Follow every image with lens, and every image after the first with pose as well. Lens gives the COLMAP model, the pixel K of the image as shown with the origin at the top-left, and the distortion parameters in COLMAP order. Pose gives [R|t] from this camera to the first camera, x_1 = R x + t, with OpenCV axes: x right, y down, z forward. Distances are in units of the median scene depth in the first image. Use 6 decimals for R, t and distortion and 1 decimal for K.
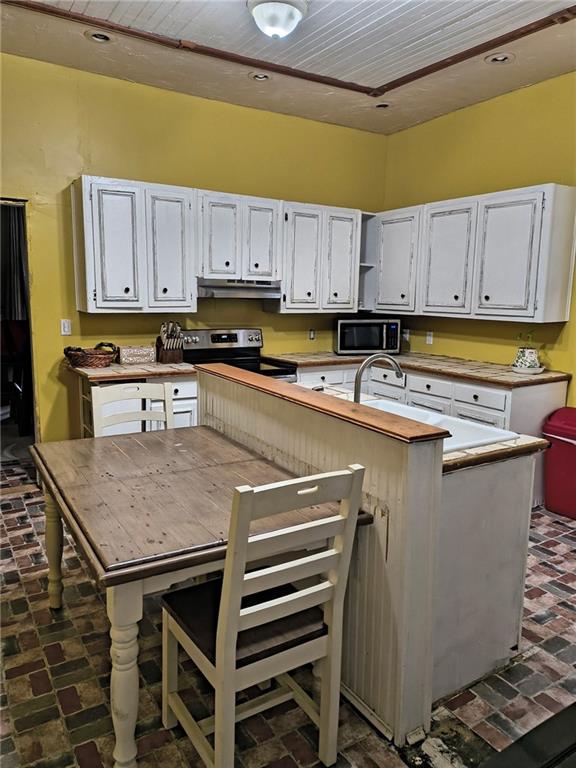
lens RADIAL K [[563.4, 0, 284.7], [0, 563.4, 381.0], [0, 0, 1]] dist [0.071437, -0.100786]
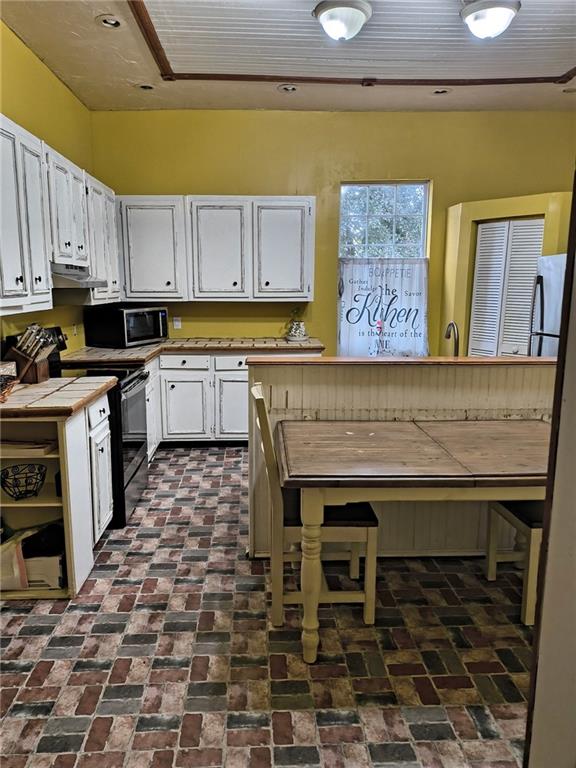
lens RADIAL K [[563.4, 0, 284.7], [0, 563.4, 381.0], [0, 0, 1]] dist [0.071437, -0.100786]
pose [[0.477566, -0.166924, 0.862593, -0.672058], [0.147128, 0.983116, 0.108791, -0.064417], [-0.866189, 0.074957, 0.494062, 0.370472]]
